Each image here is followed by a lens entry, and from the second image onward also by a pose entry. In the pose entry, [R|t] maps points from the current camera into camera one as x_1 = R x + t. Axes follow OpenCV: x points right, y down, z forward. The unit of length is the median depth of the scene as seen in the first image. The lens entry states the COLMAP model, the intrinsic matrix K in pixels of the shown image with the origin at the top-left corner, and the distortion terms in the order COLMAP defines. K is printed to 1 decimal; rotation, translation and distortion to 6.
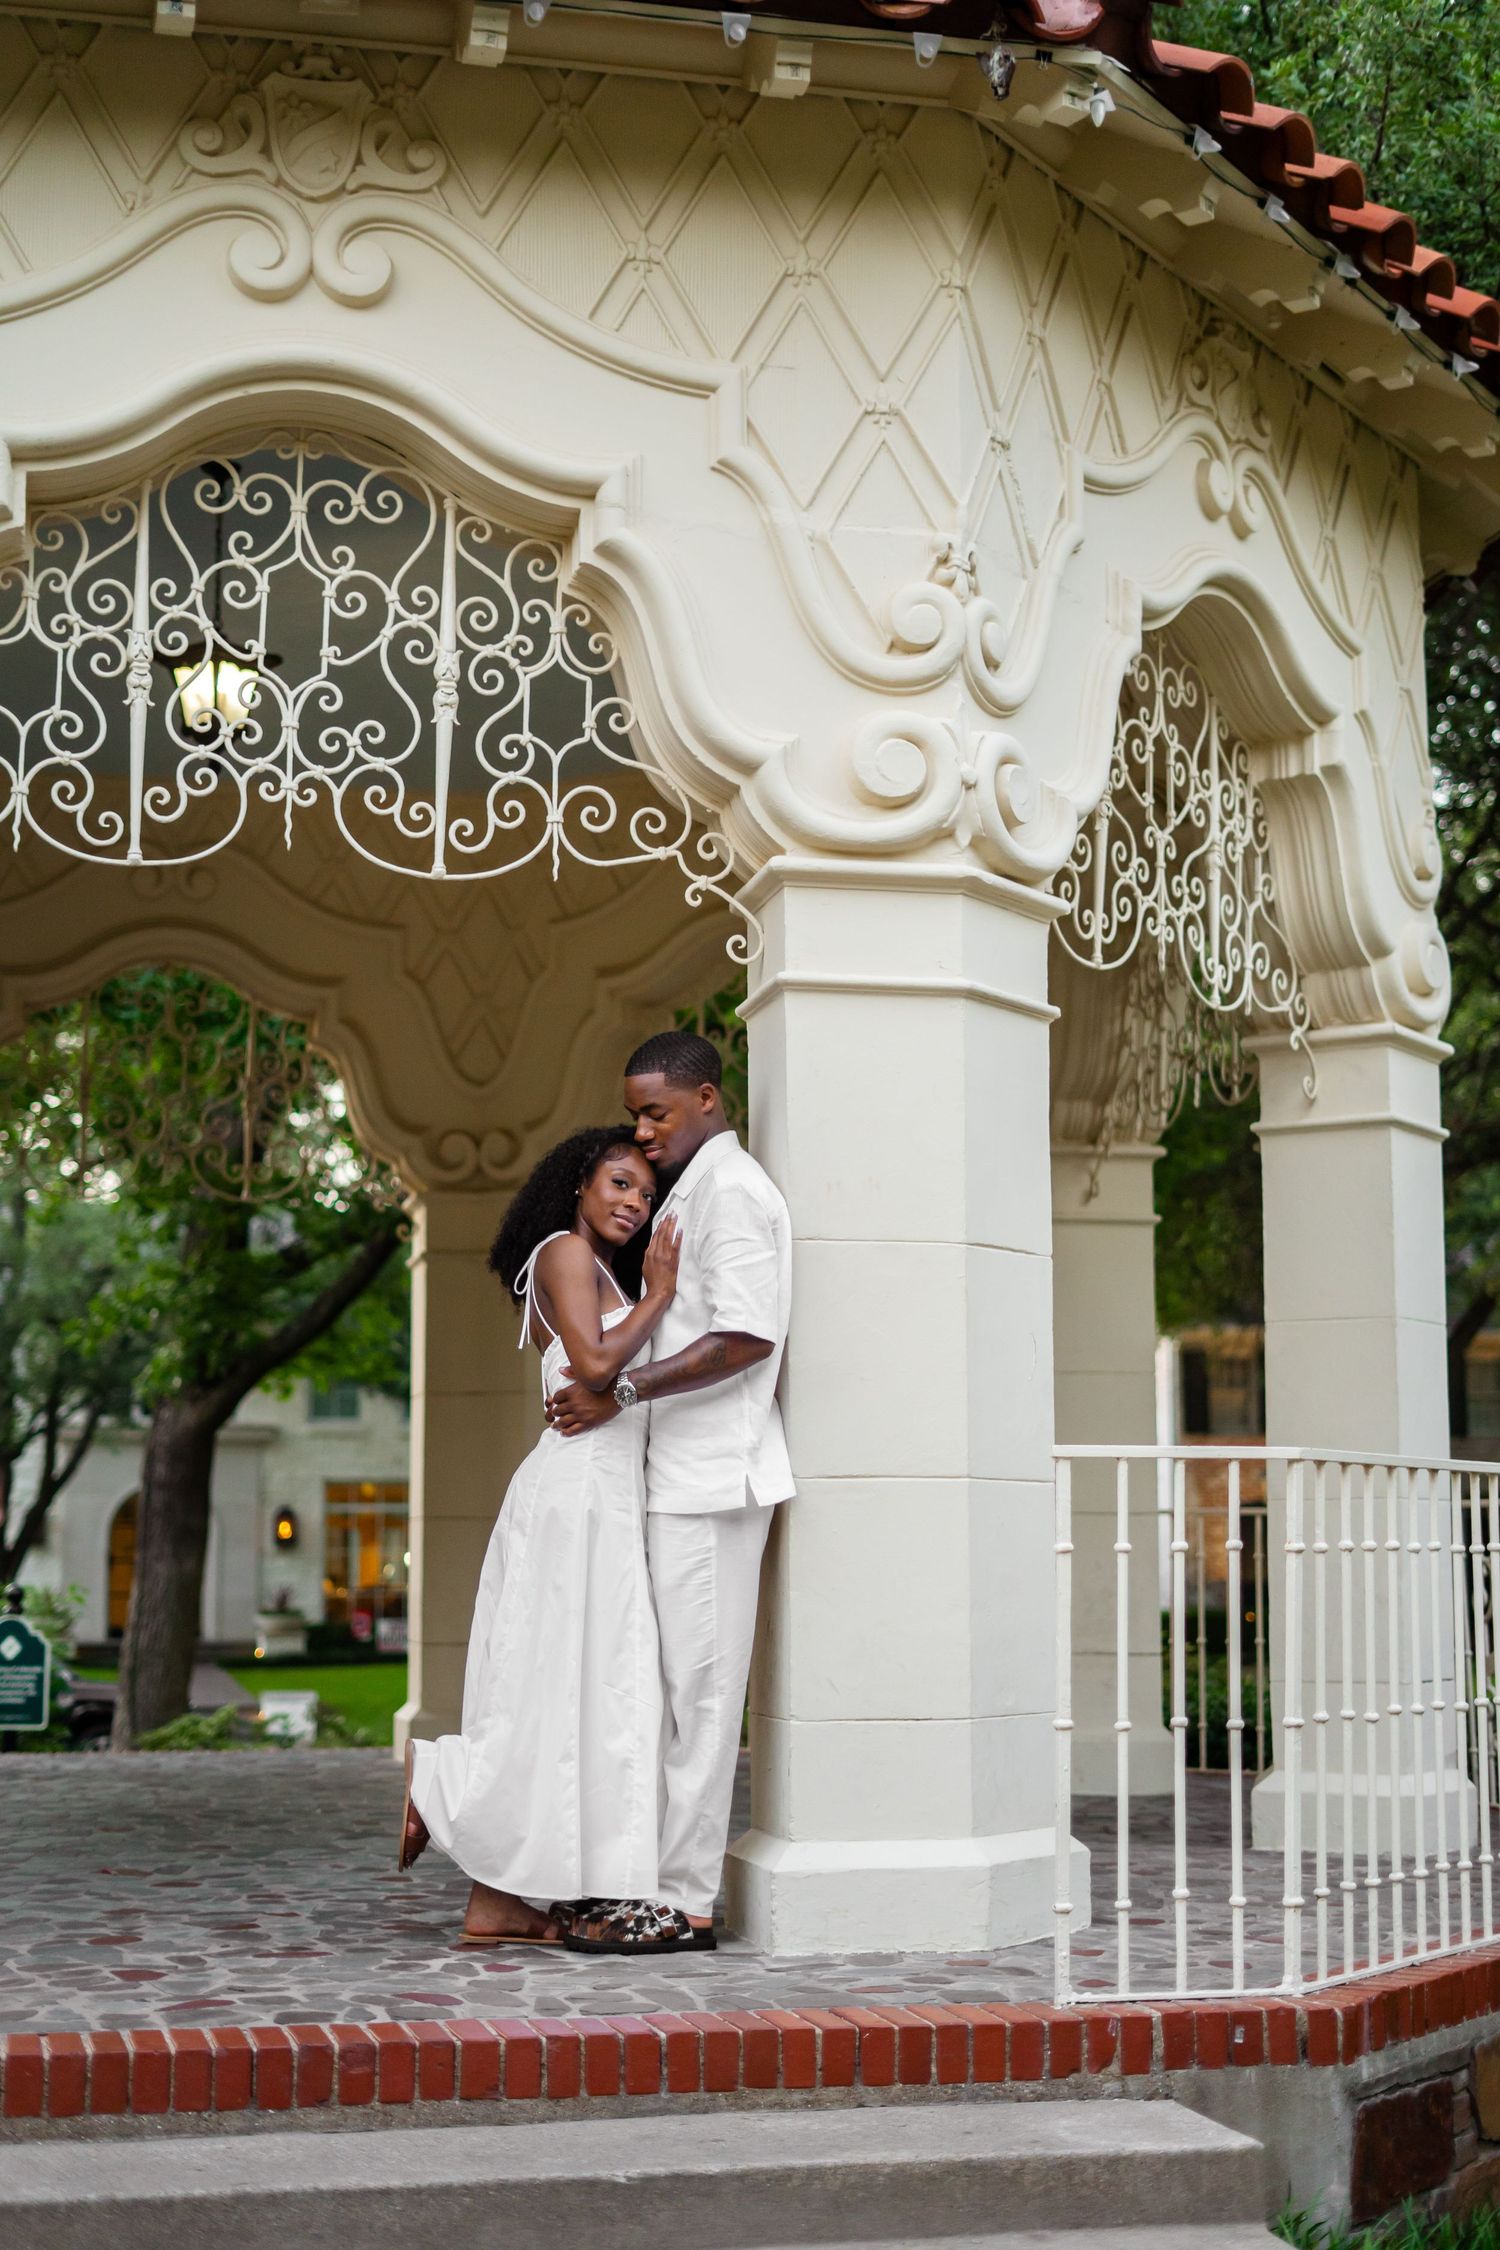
lens RADIAL K [[3300.3, 0, 772.8], [0, 3300.3, 1107.2], [0, 0, 1]] dist [-0.025752, -0.088579]
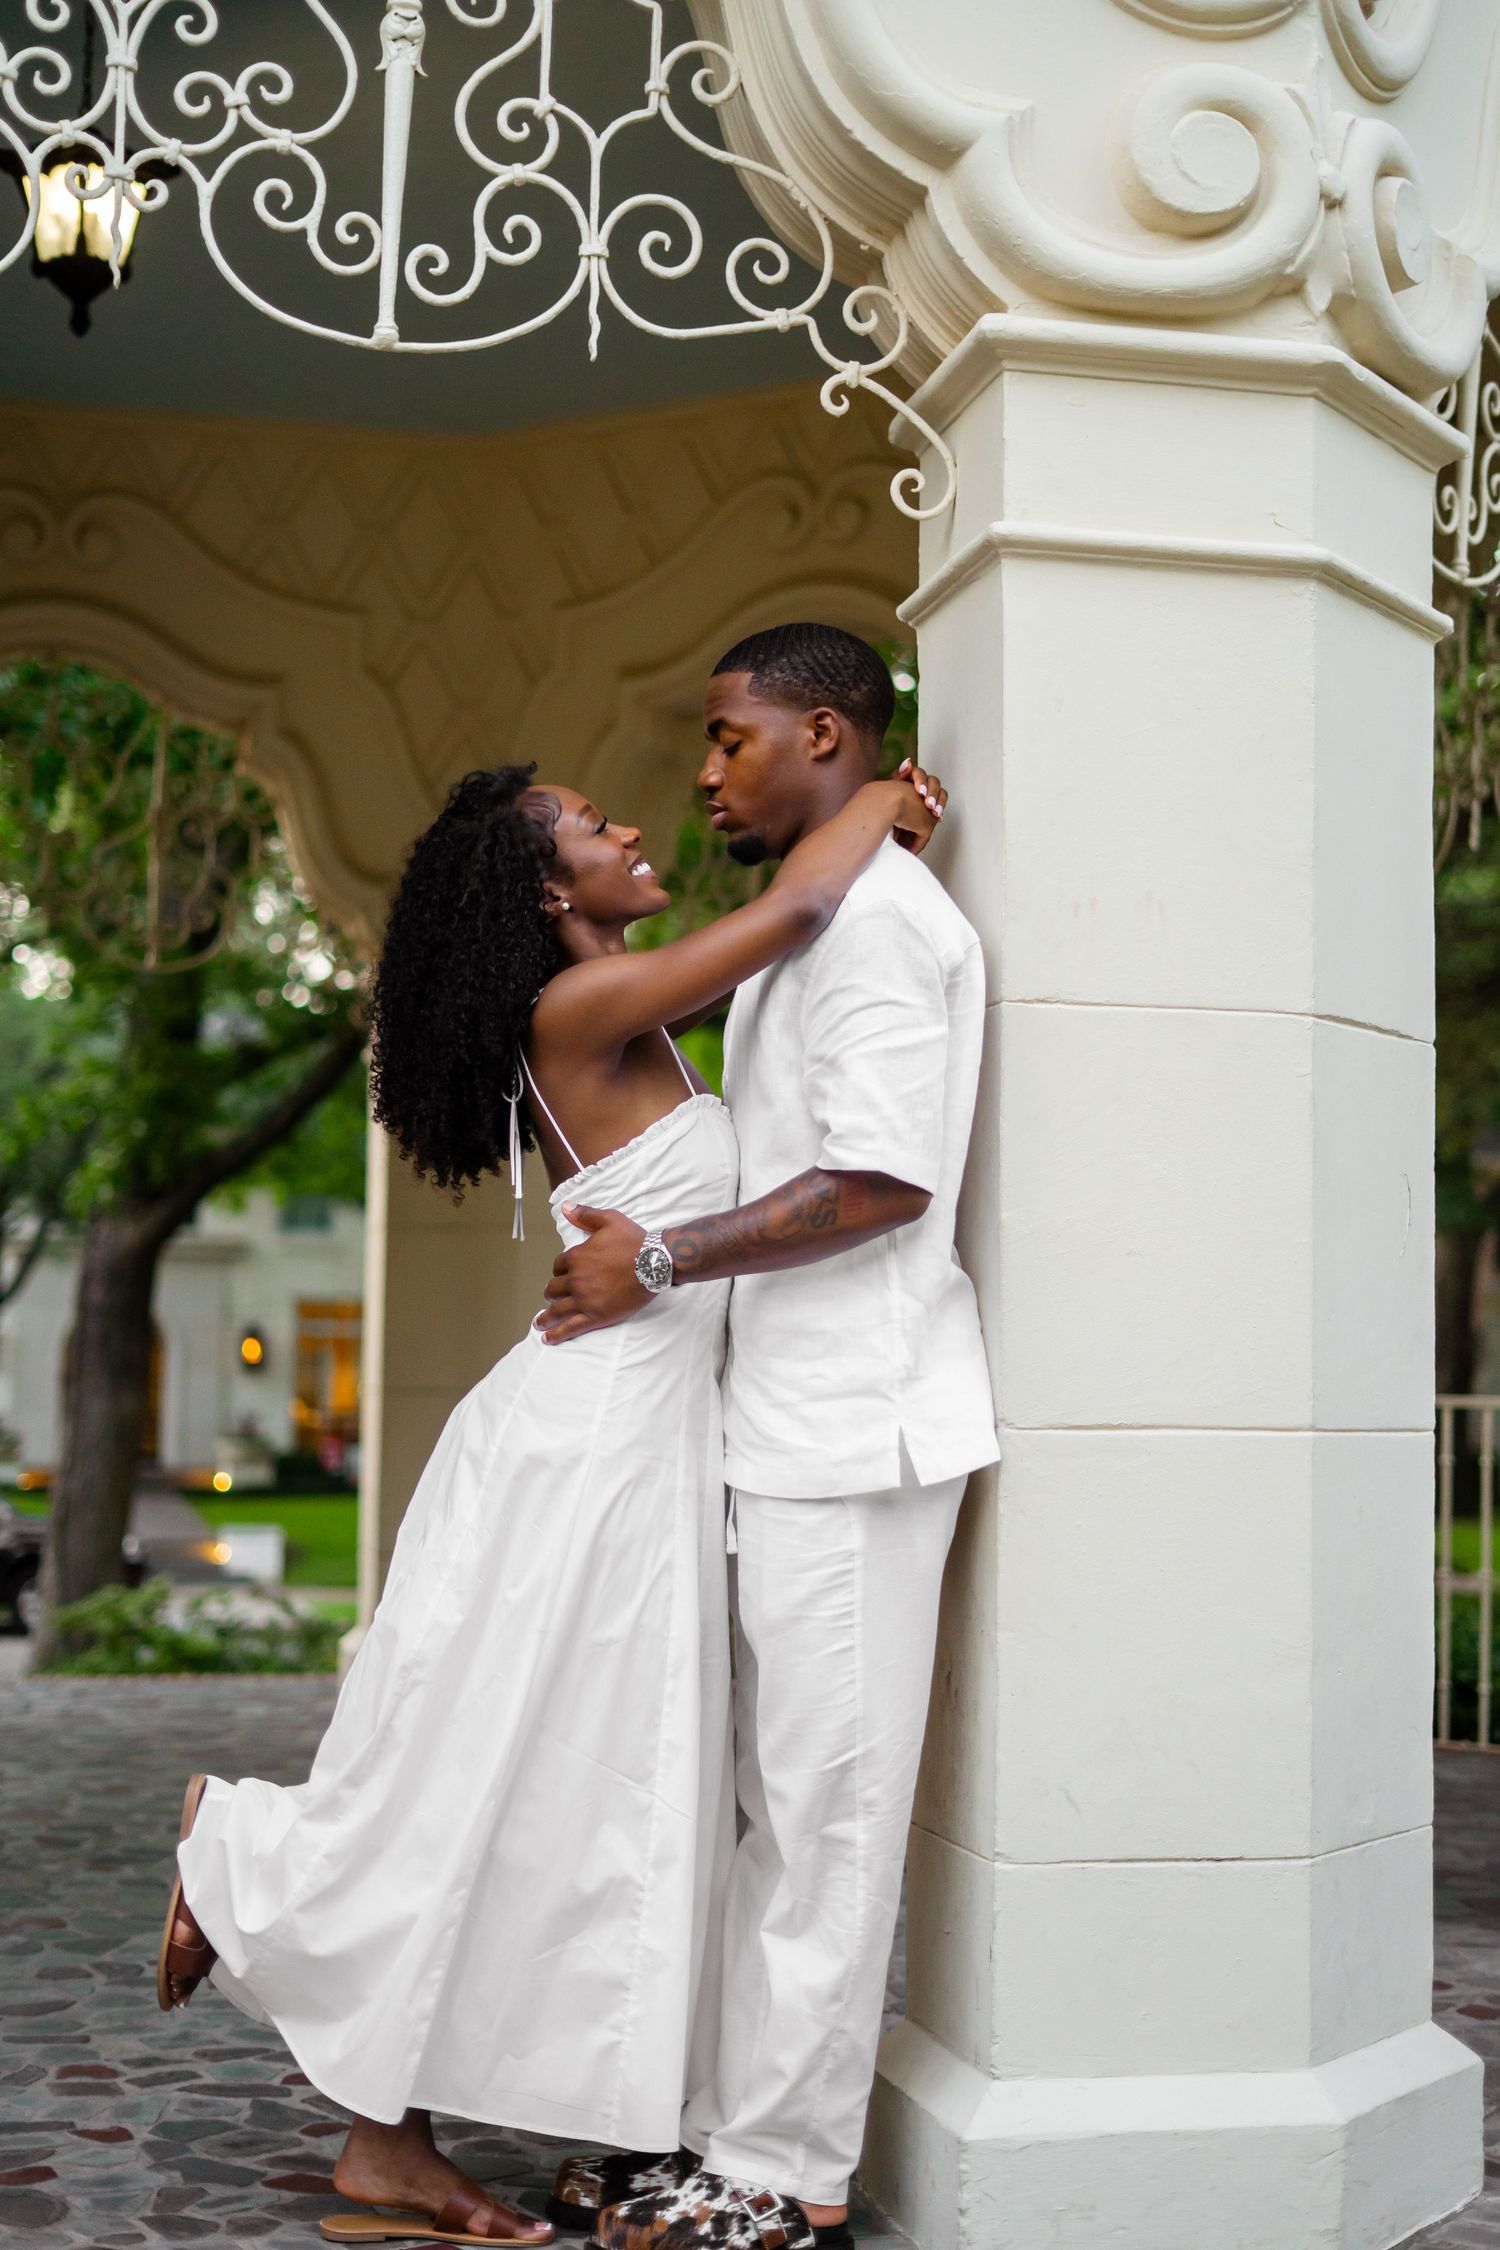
lens RADIAL K [[3336.9, 0, 750.0], [0, 3336.9, 1125.0], [0, 0, 1]] dist [-0.028992, 0.017777]
pose [[0.999828, 0.018272, -0.003123, -0.034919], [-0.018043, 0.997913, 0.062006, 0.026018], [0.004249, -0.061939, 0.998071, 0.424494]]
